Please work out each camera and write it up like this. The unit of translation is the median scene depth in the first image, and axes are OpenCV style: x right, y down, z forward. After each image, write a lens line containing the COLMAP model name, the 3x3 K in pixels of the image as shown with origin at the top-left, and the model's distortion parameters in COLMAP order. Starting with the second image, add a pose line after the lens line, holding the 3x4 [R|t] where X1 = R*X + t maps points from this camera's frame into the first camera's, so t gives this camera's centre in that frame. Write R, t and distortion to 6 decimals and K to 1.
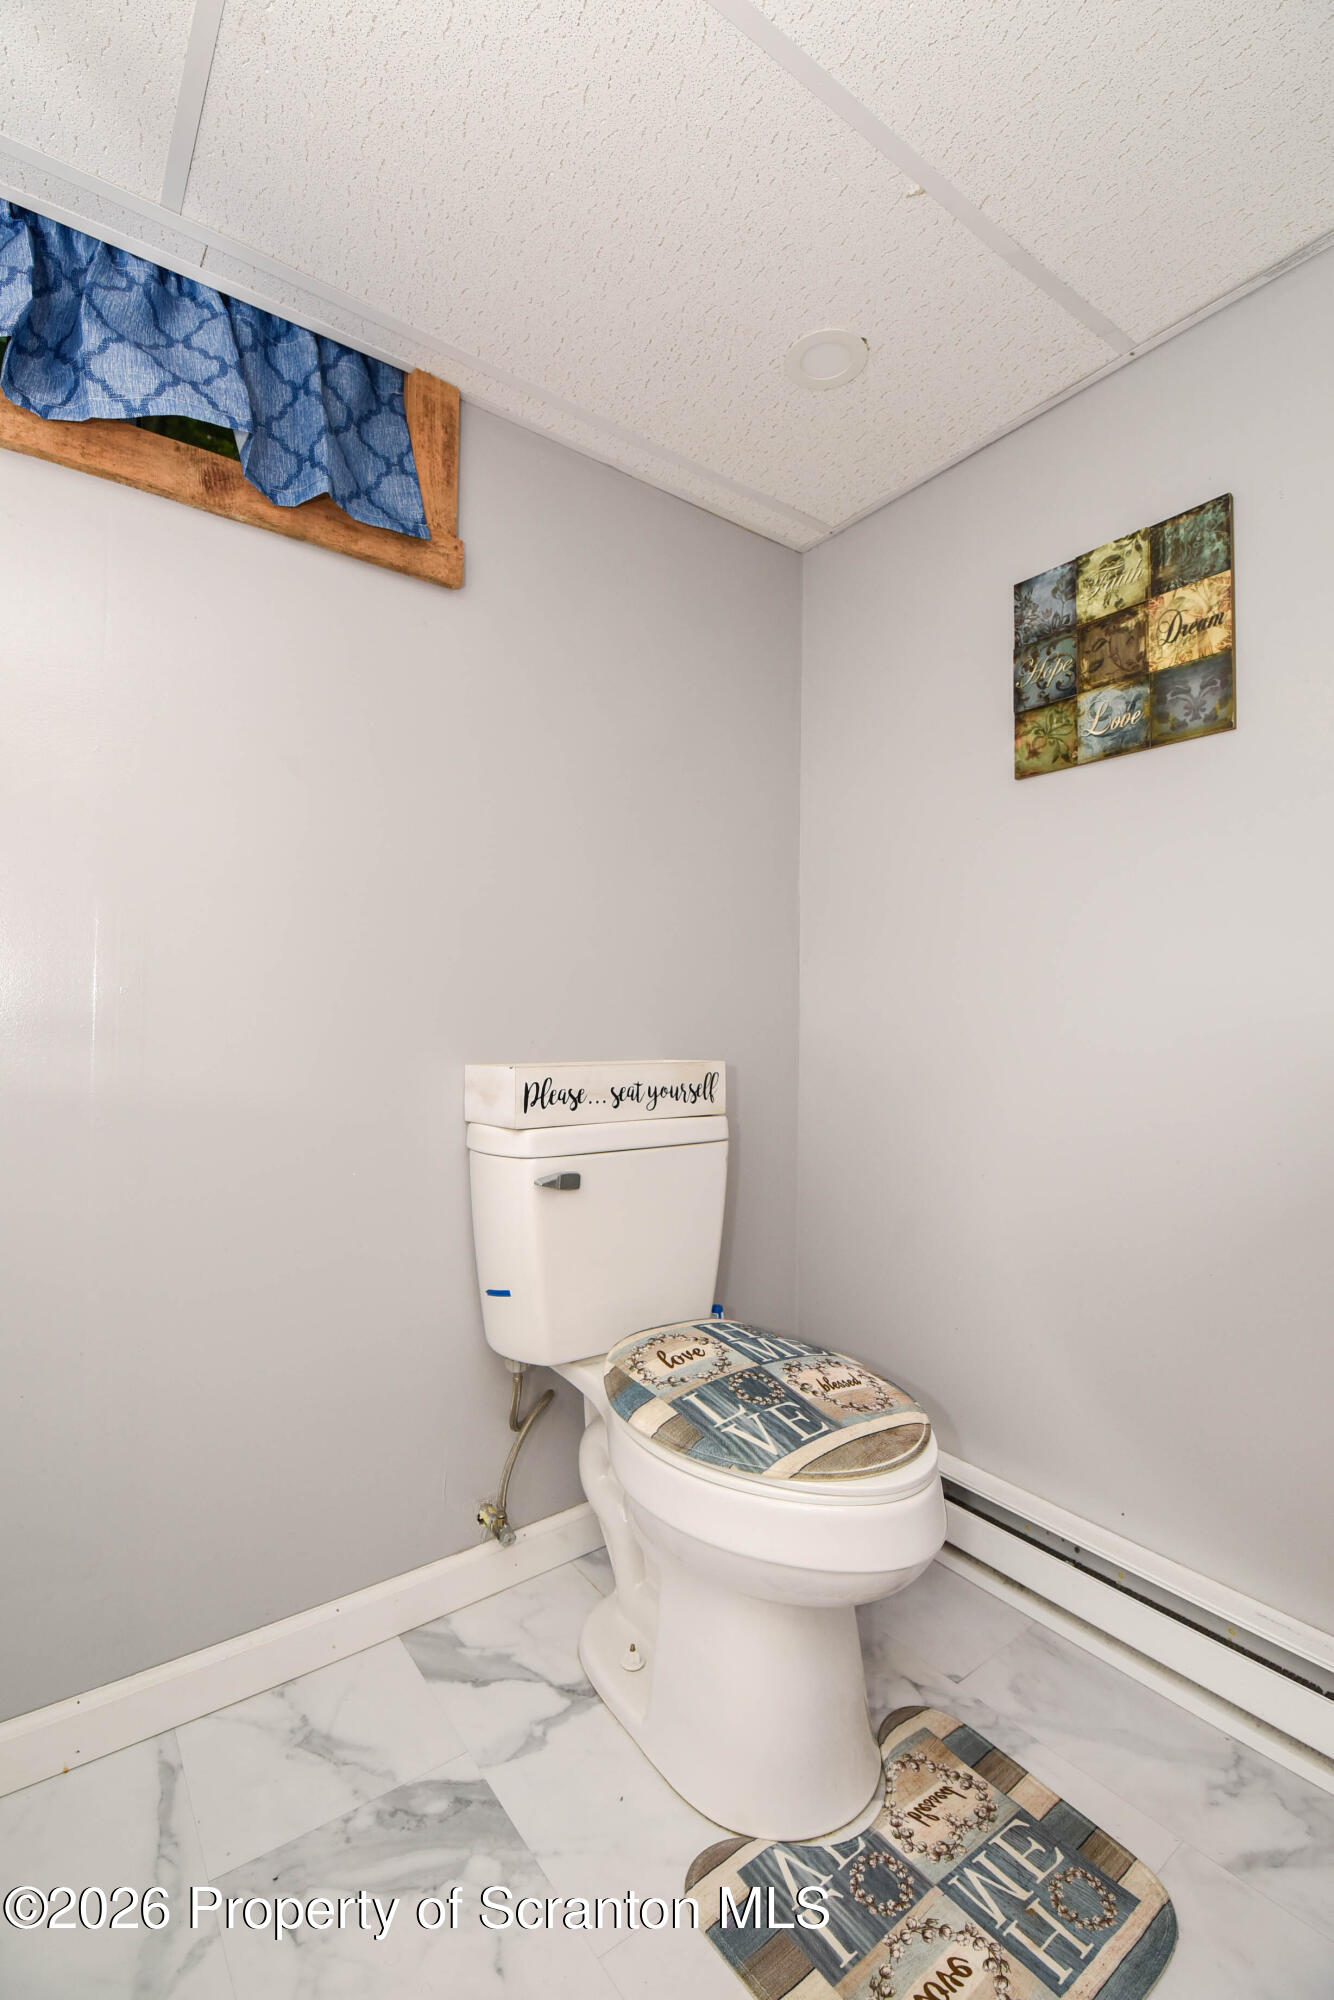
lens RADIAL K [[867.1, 0, 661.8], [0, 867.1, 1013.6], [0, 0, 1]] dist [-0.011172, -0.000253]
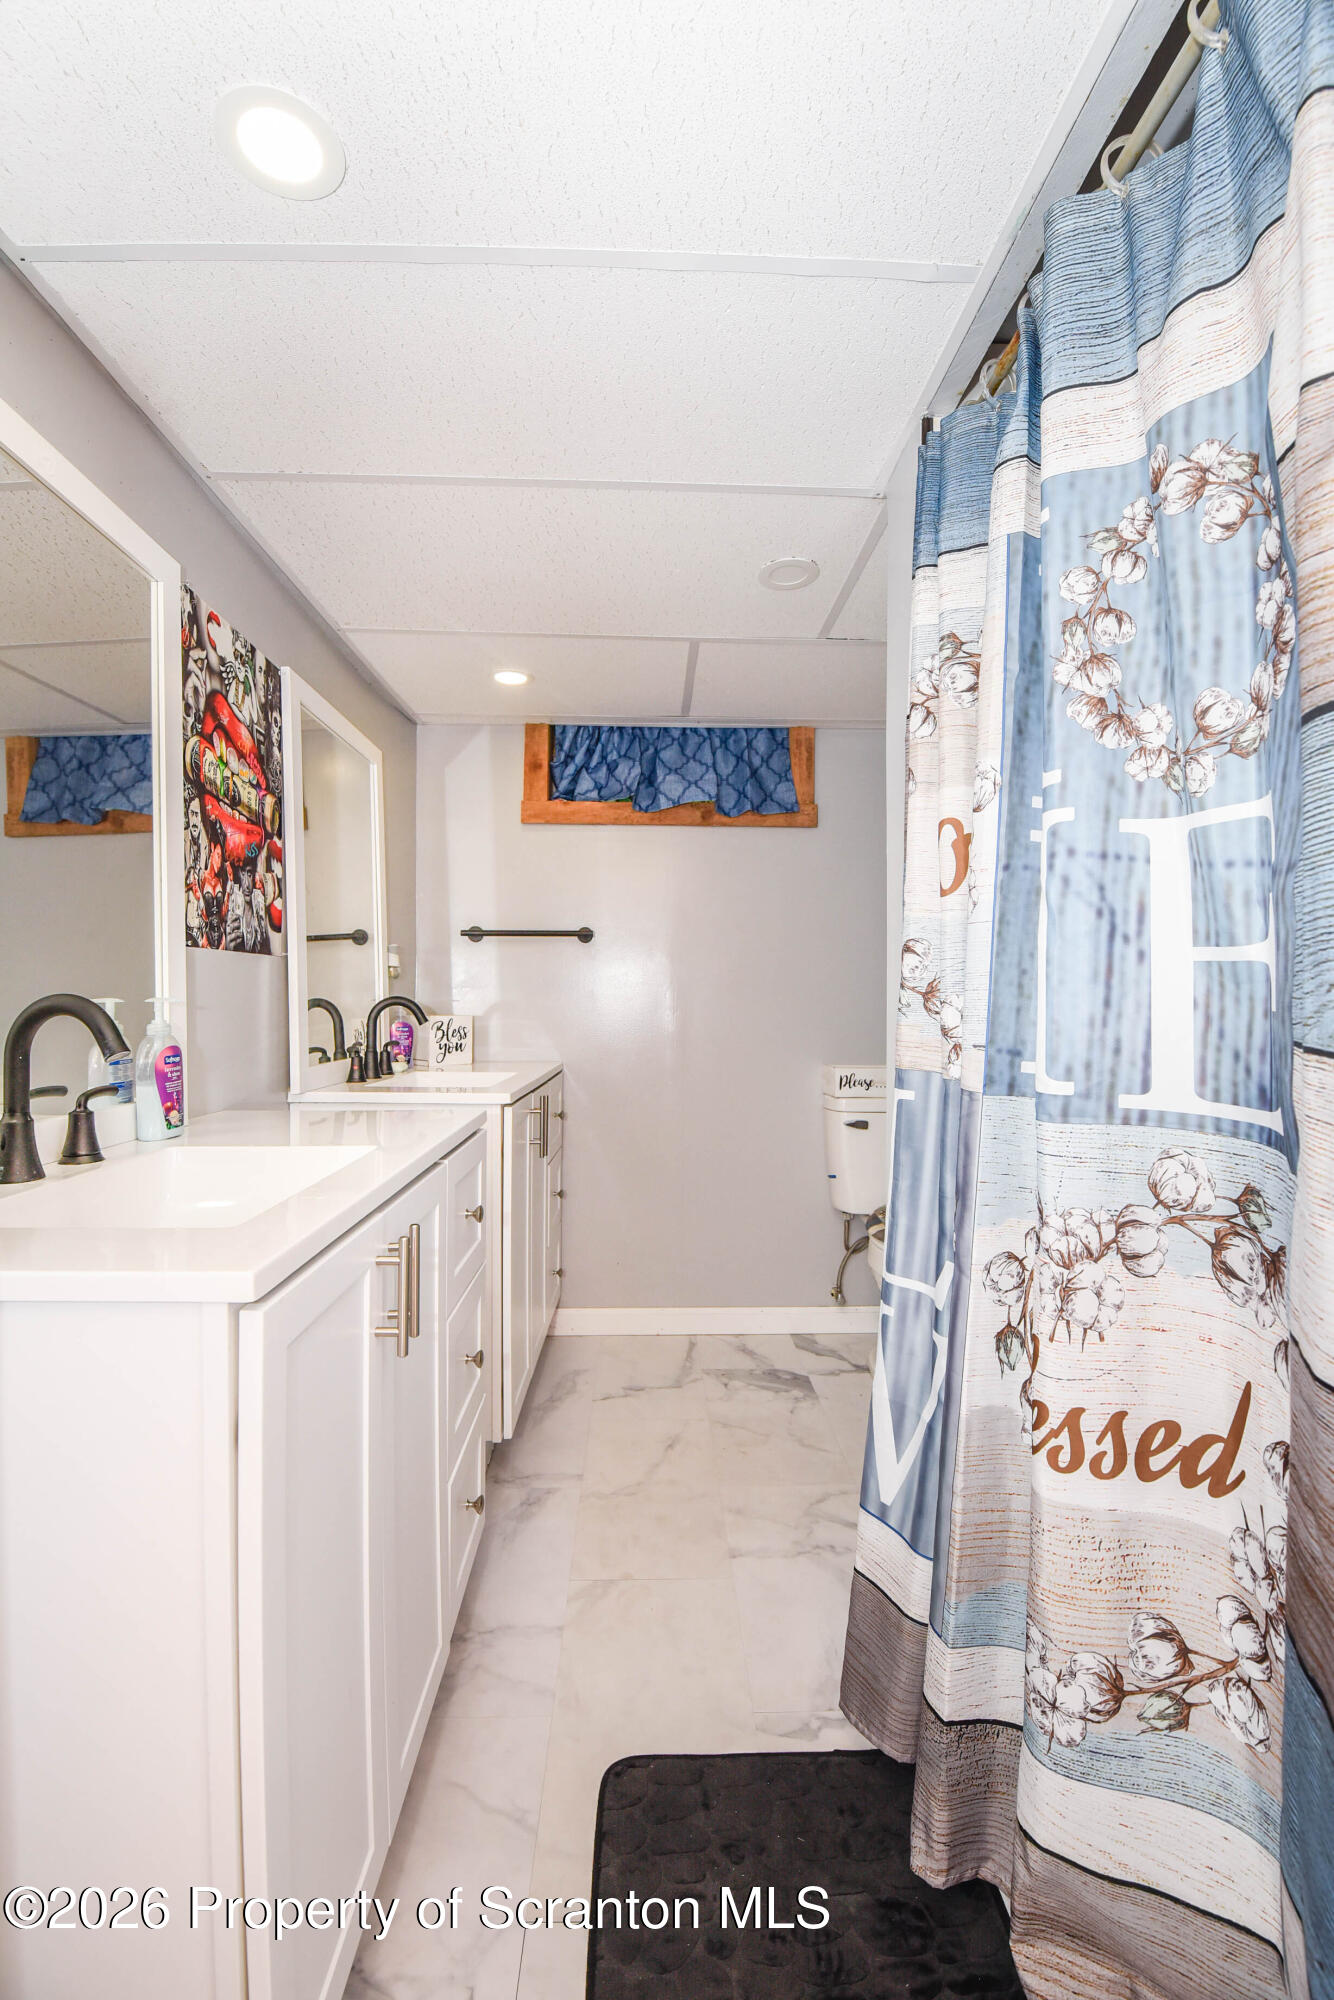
lens RADIAL K [[867.1, 0, 663.2], [0, 867.1, 1001.2], [0, 0, 1]] dist [-0.011172, -0.000253]
pose [[0.822050, 0.000448, -0.569415, 0.703405], [0.012180, 0.999757, 0.018370, -0.146845], [0.569285, -0.022037, 0.821845, -0.981447]]
